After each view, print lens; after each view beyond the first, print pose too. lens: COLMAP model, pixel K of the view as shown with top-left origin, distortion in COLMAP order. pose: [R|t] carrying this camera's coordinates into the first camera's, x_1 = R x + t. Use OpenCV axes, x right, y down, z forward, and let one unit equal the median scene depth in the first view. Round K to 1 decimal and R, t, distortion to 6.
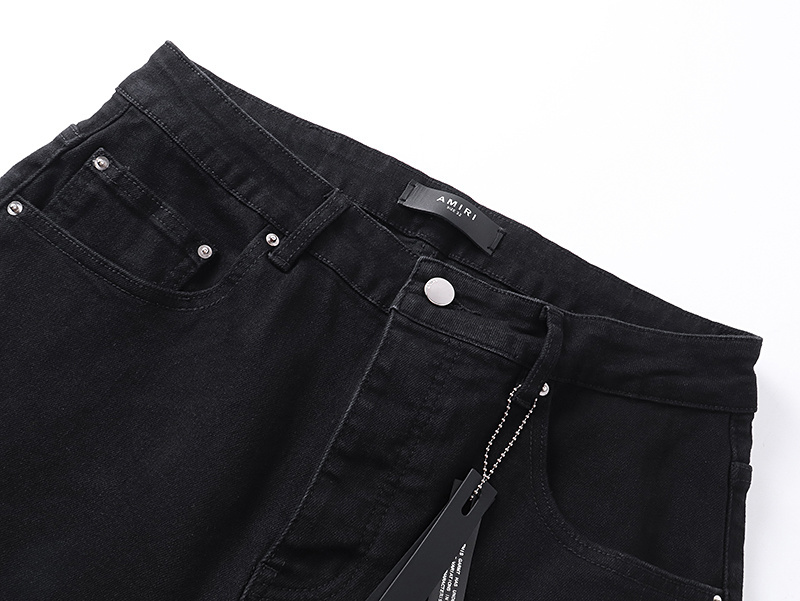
lens RADIAL K [[803.9, 0, 400.0], [0, 803.9, 300.5], [0, 0, 1]] dist [0.006989, 0.000454]
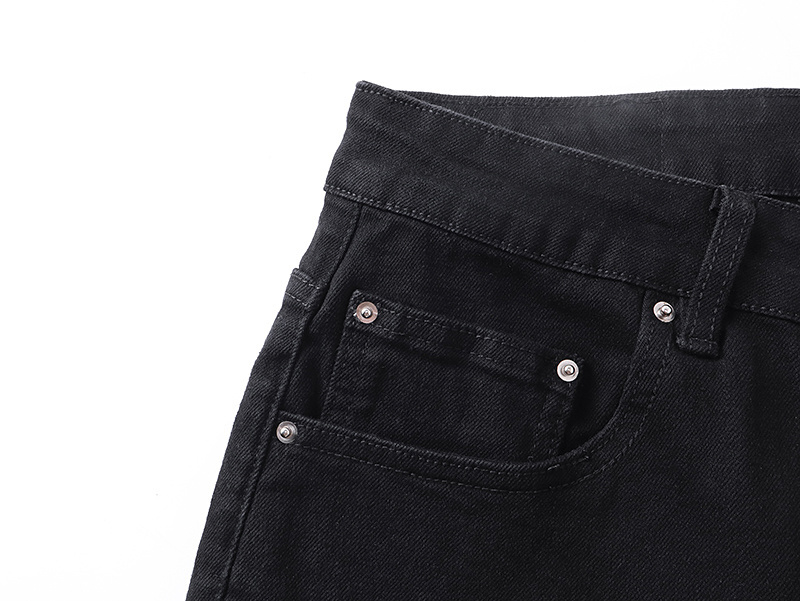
lens RADIAL K [[803.9, 0, 400.0], [0, 803.9, 300.5], [0, 0, 1]] dist [0.006989, 0.000454]
pose [[0.894492, -0.398103, -0.203466, -0.211822], [0.422814, 0.901161, 0.095588, -0.228653], [0.145302, -0.171531, 0.974405, 0.378351]]
